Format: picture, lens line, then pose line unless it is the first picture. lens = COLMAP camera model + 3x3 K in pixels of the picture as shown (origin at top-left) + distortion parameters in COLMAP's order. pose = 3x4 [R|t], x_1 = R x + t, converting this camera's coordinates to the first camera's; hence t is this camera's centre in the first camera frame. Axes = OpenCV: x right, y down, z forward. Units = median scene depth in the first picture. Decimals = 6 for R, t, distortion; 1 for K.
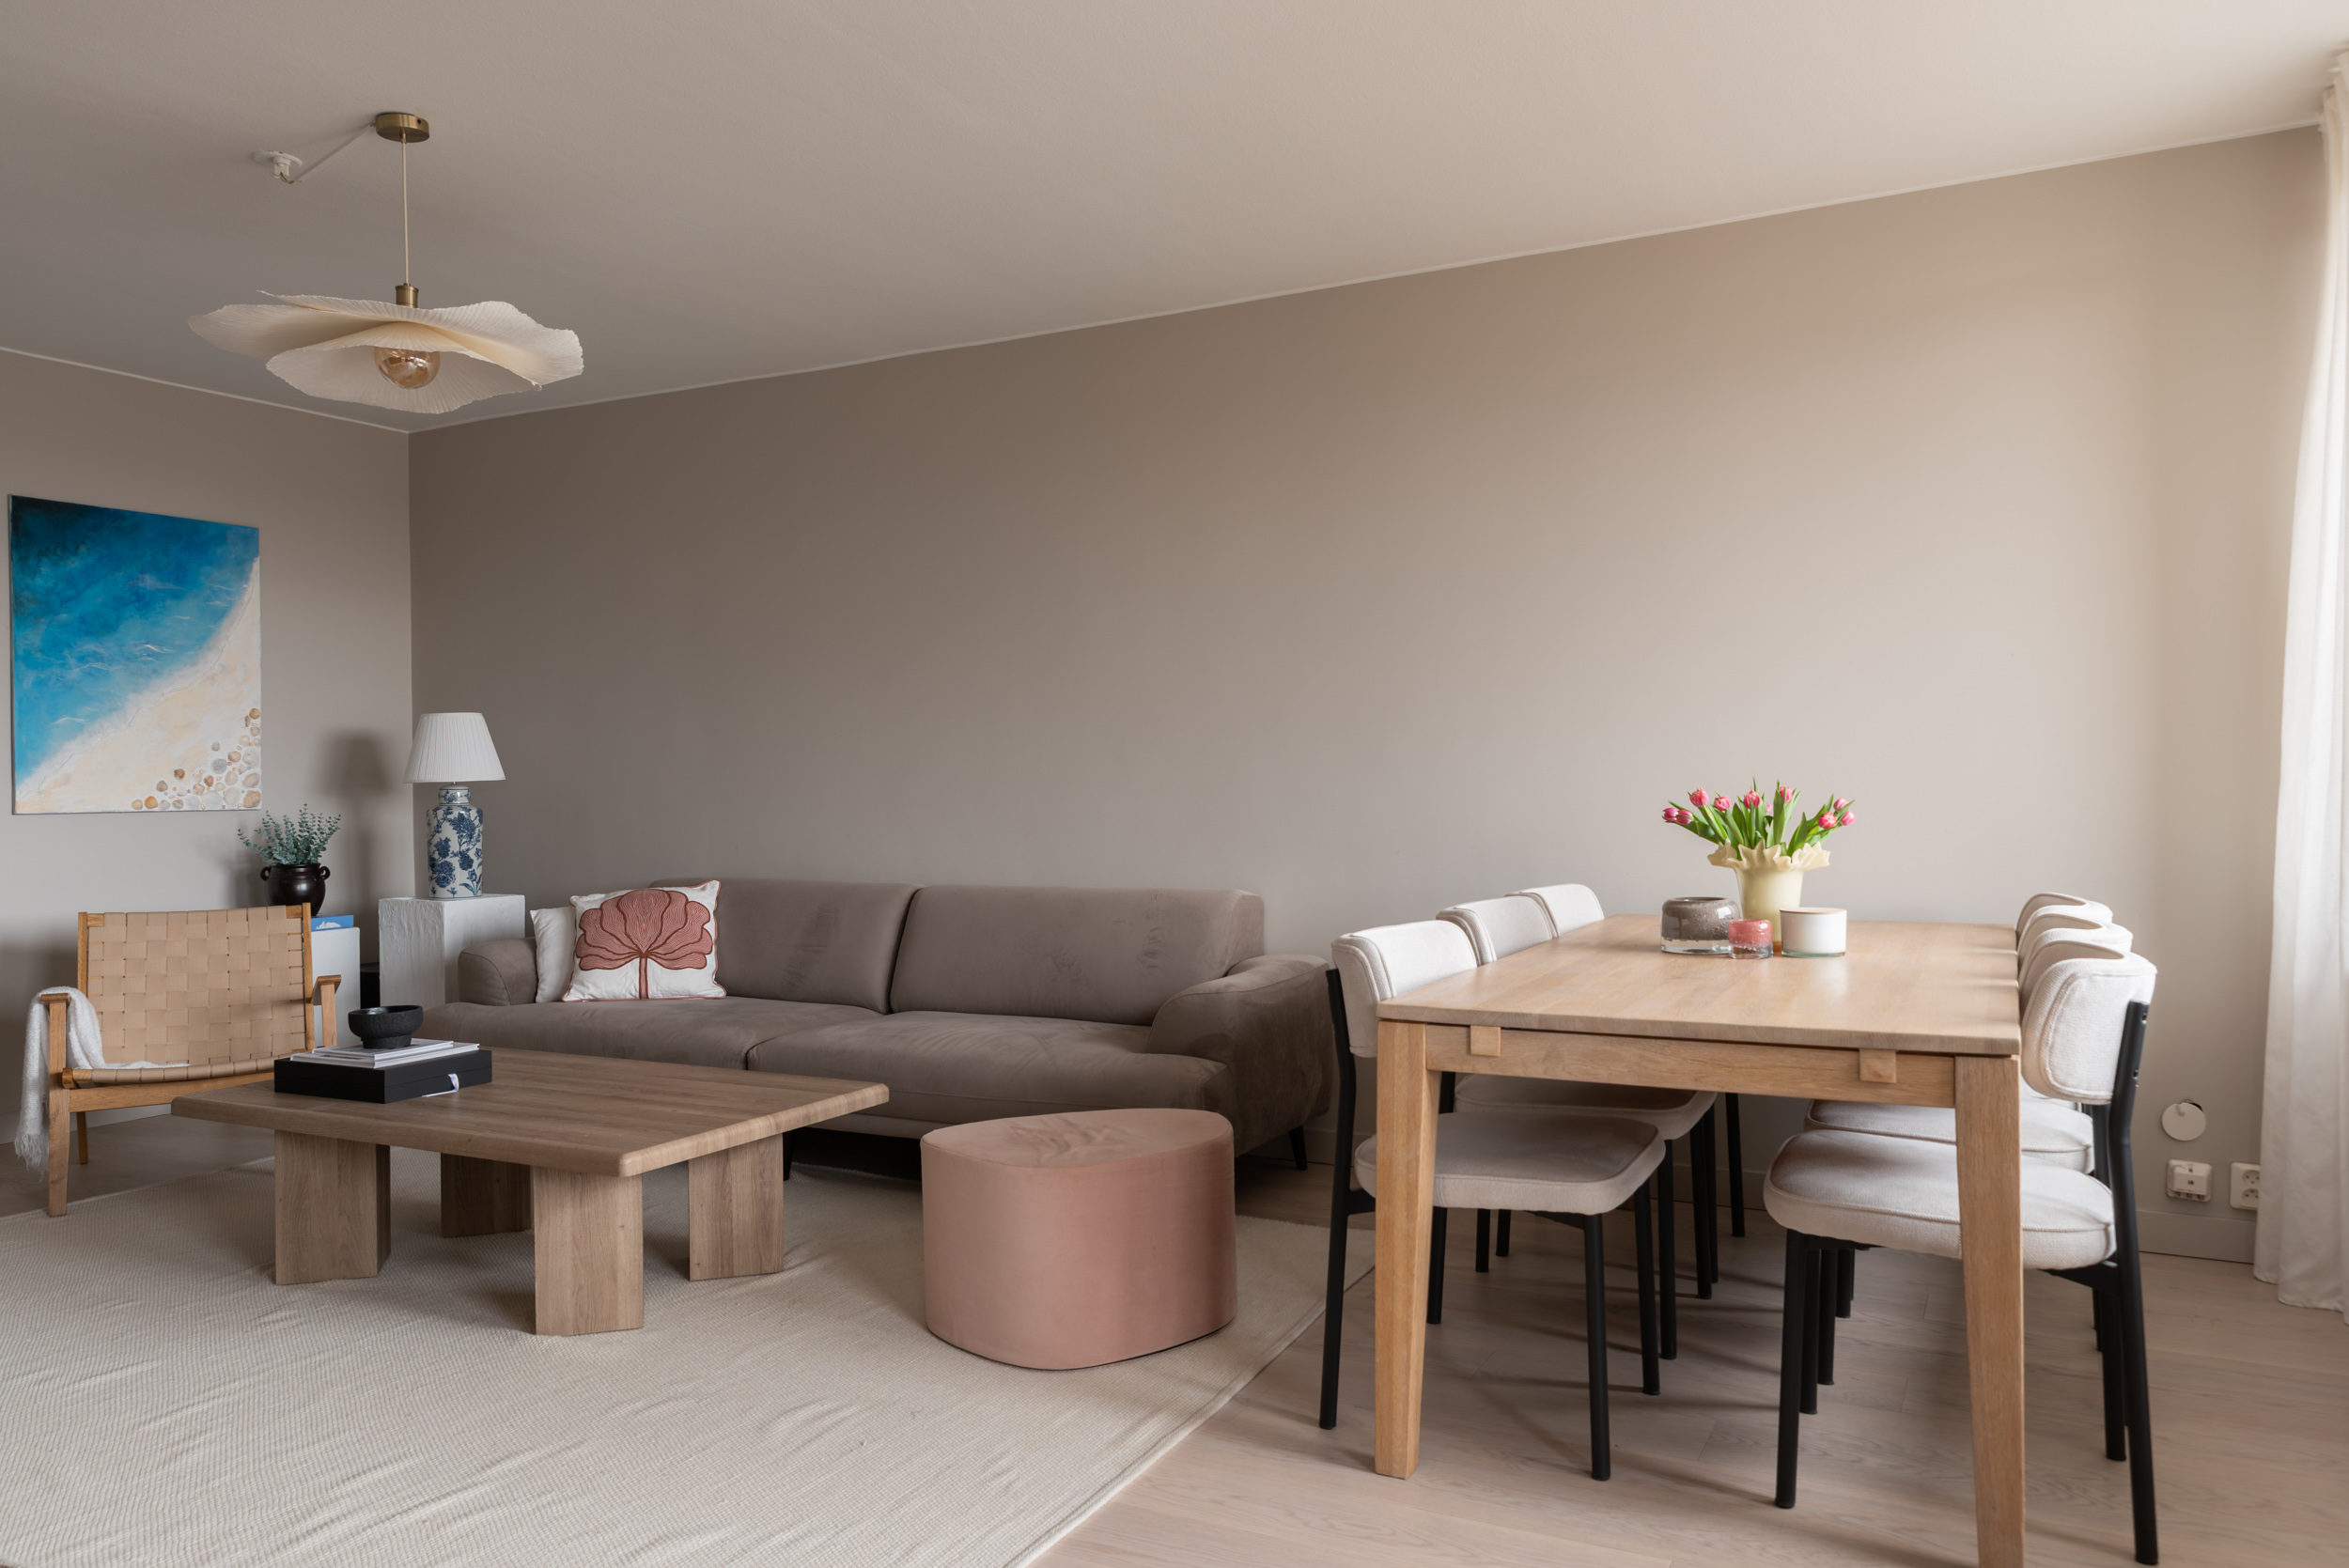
lens RADIAL K [[1641.5, 0, 1174.5], [0, 1641.5, 784.0], [0, 0, 1]] dist [0.005296, -0.002956]
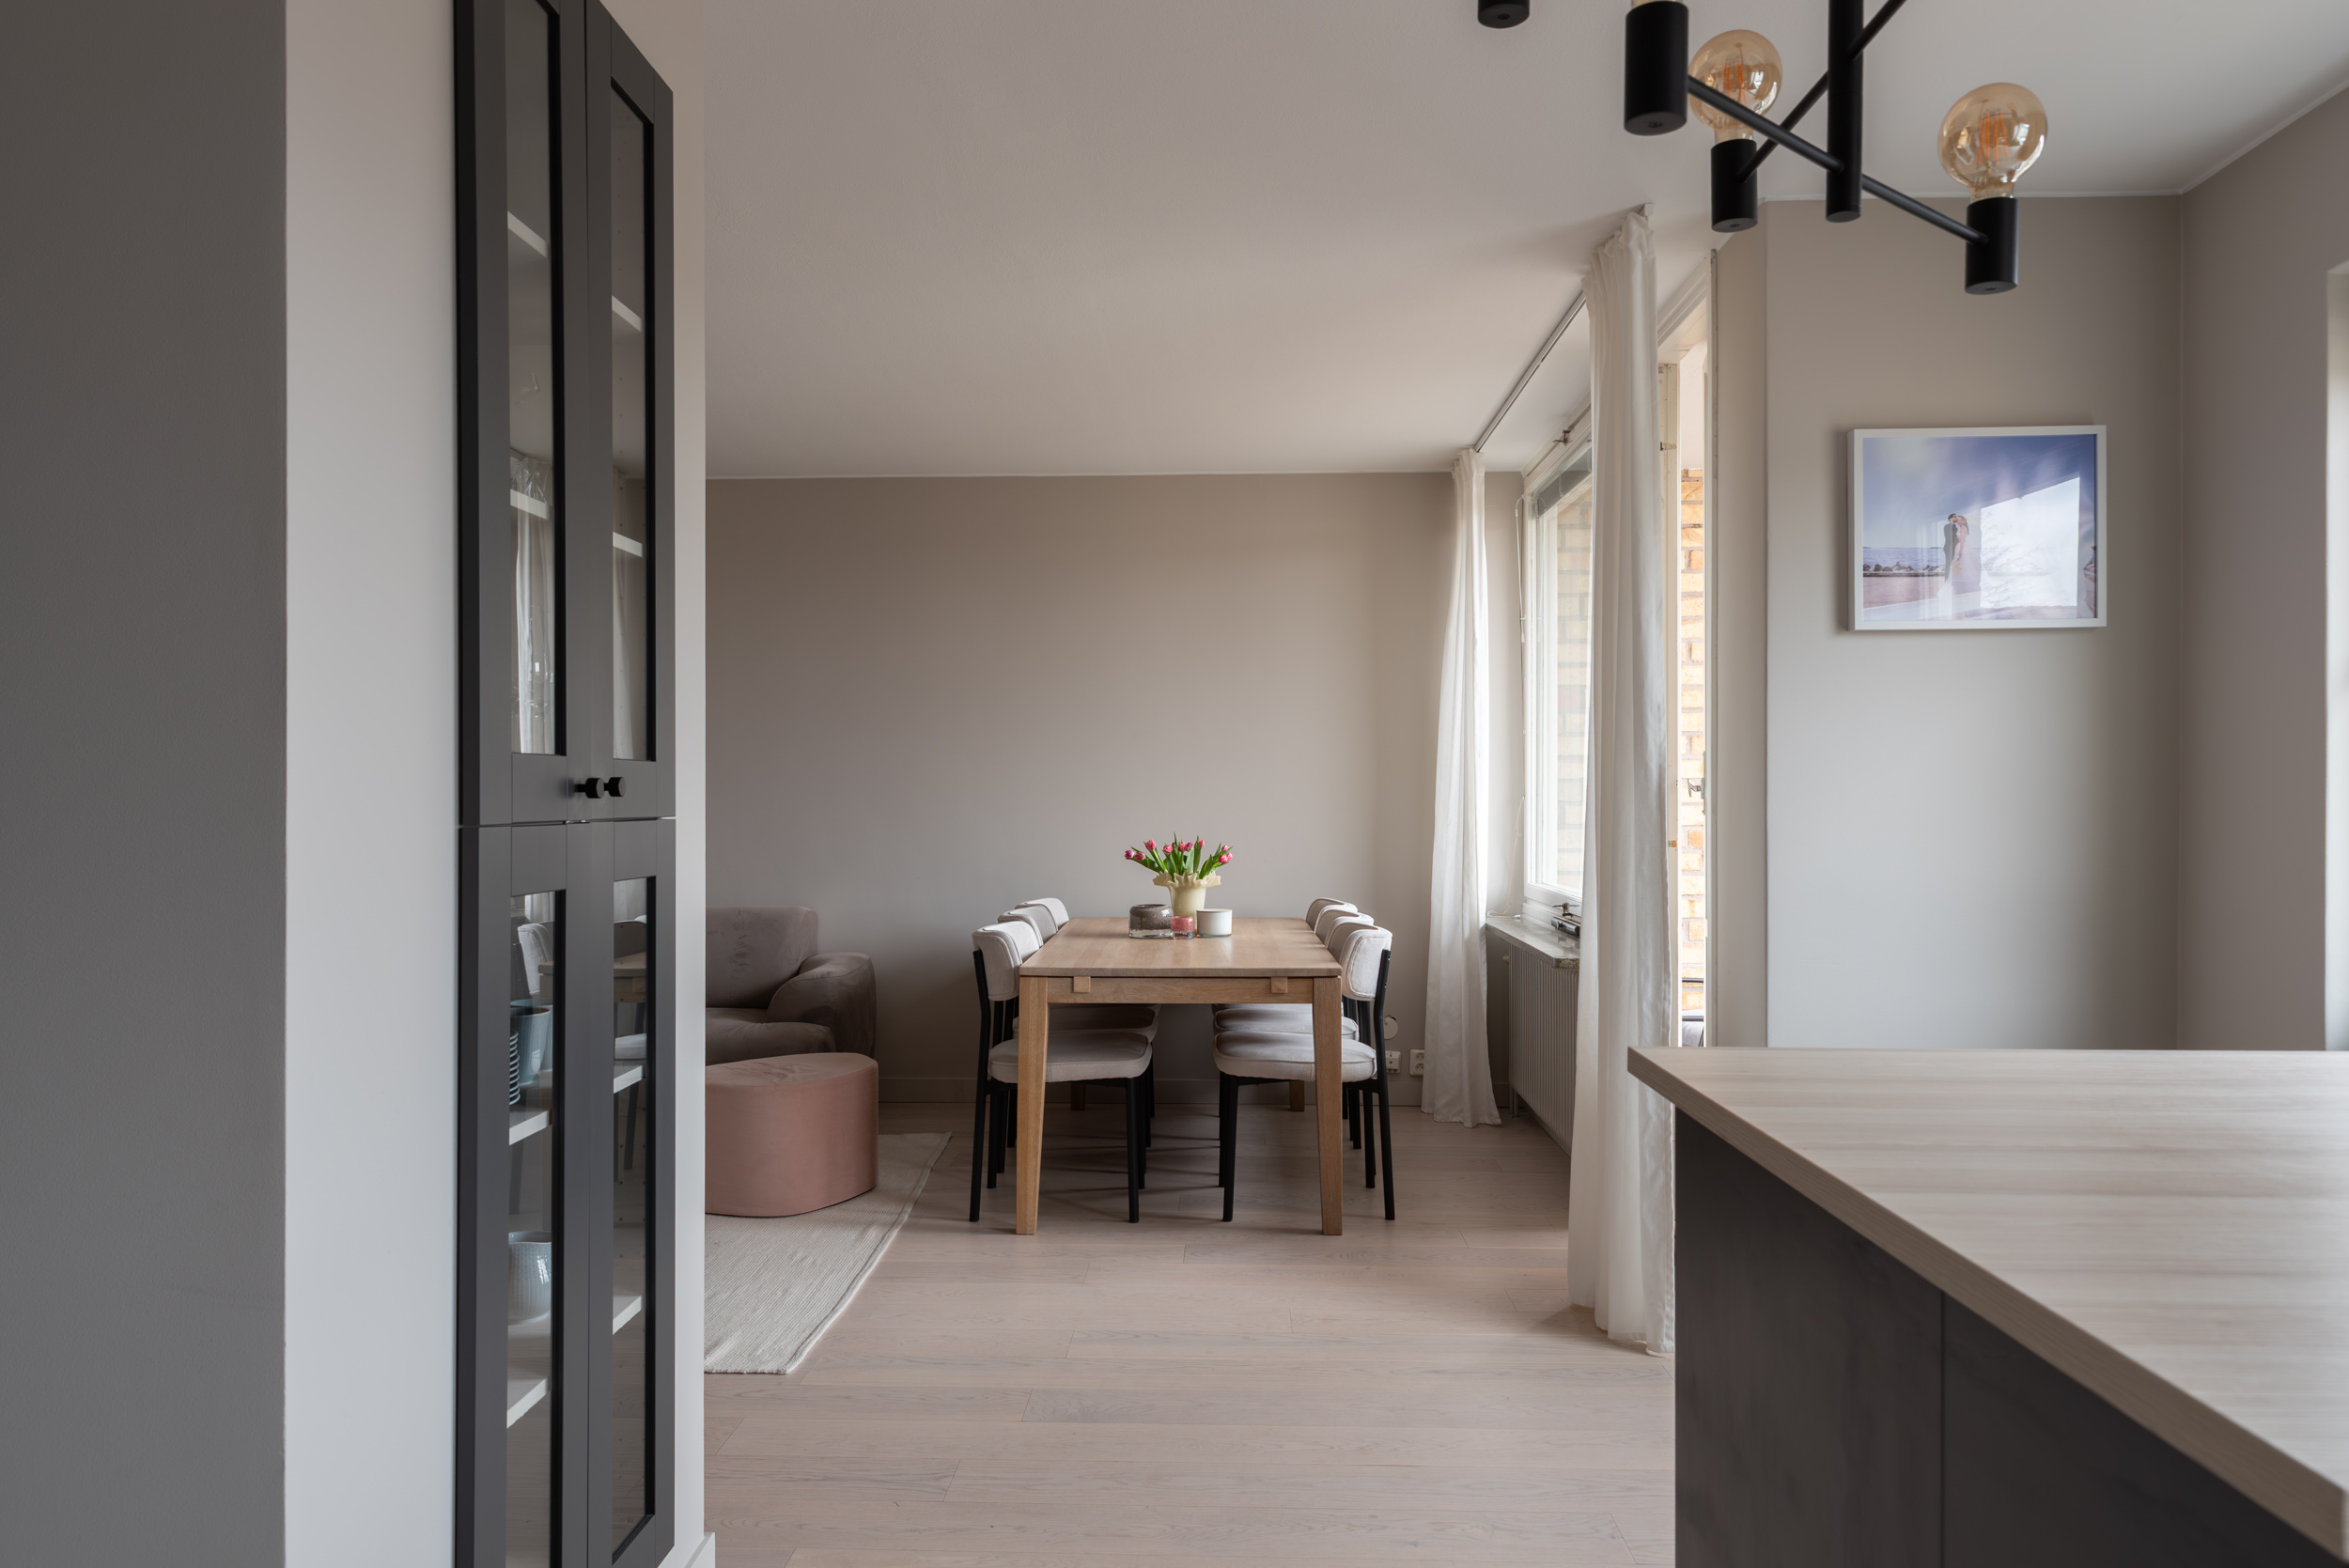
lens RADIAL K [[1618.7, 0, 1173.6], [0, 1618.7, 778.0], [0, 0, 1]] dist [0.003043, -0.001867]
pose [[0.900630, 0.013269, 0.434383, -0.338886], [-0.007057, 0.999849, -0.015910, -0.030499], [-0.434529, 0.011263, 0.900588, -0.449164]]
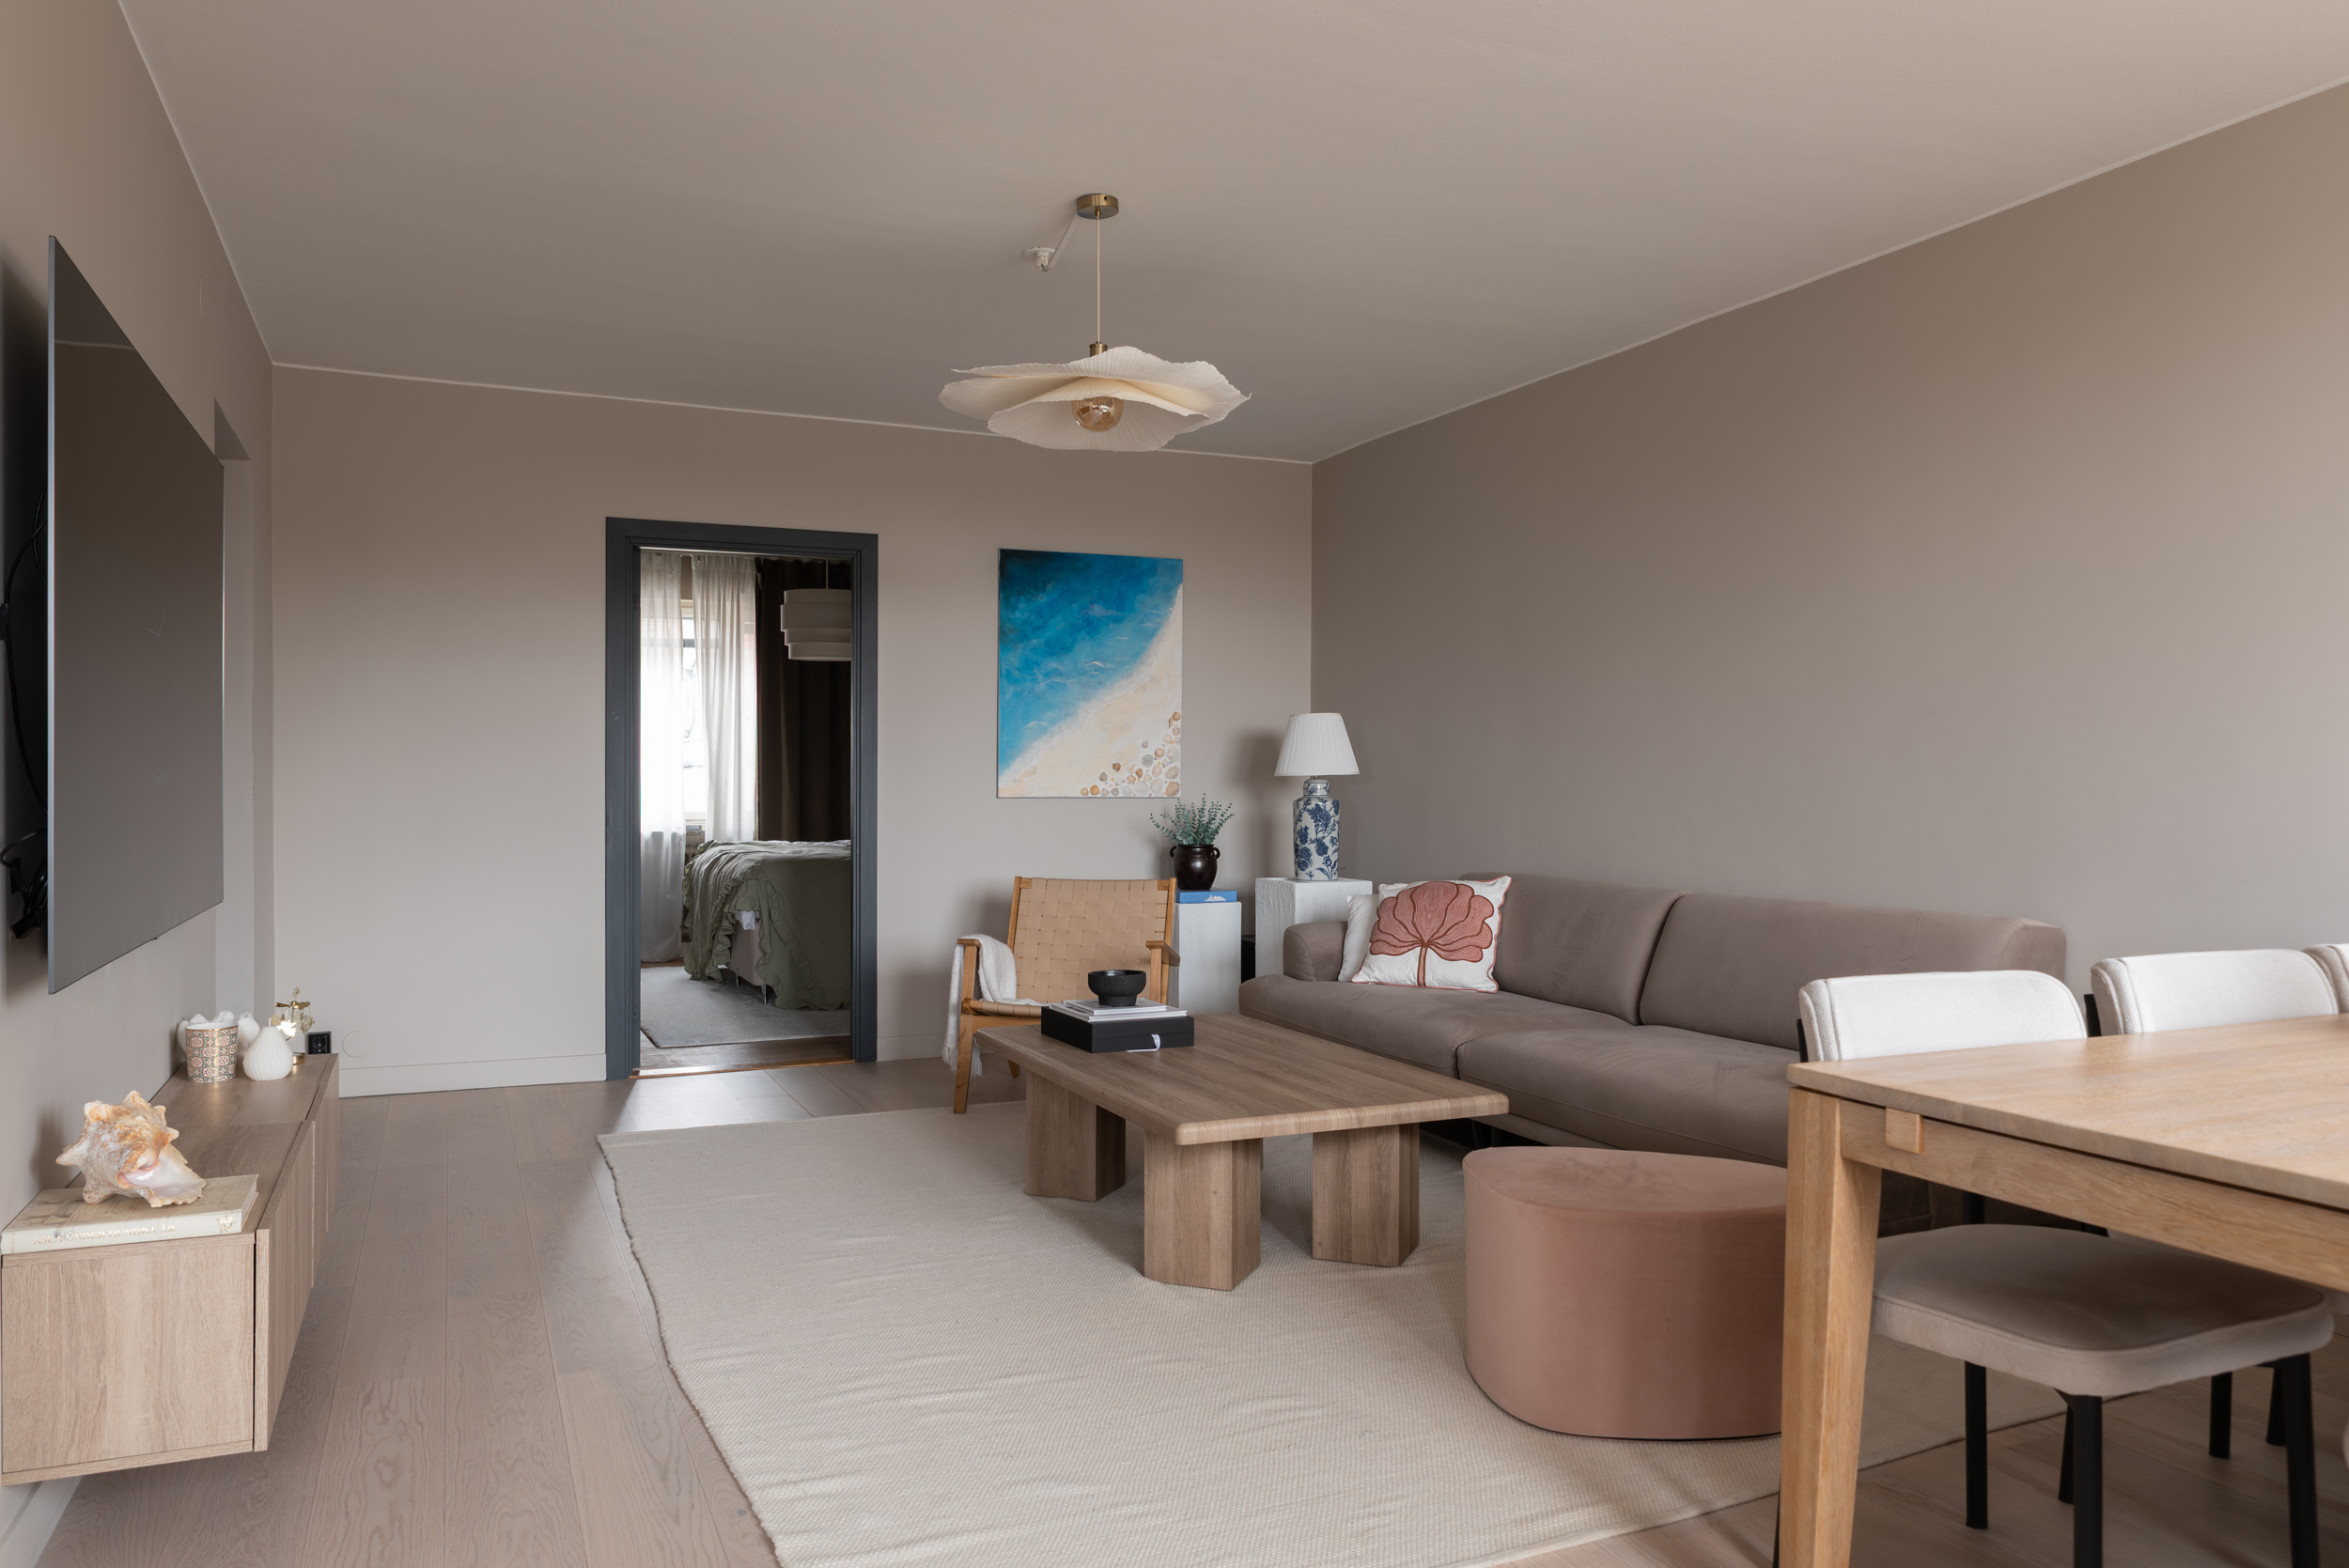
lens RADIAL K [[1618.7, 0, 1173.6], [0, 1618.7, 778.0], [0, 0, 1]] dist [0.003043, -0.001867]
pose [[0.784608, 0.010818, -0.619898, 0.260730], [-0.011407, 0.999930, 0.003011, -0.003245], [0.619887, 0.004709, 0.784677, 0.136492]]
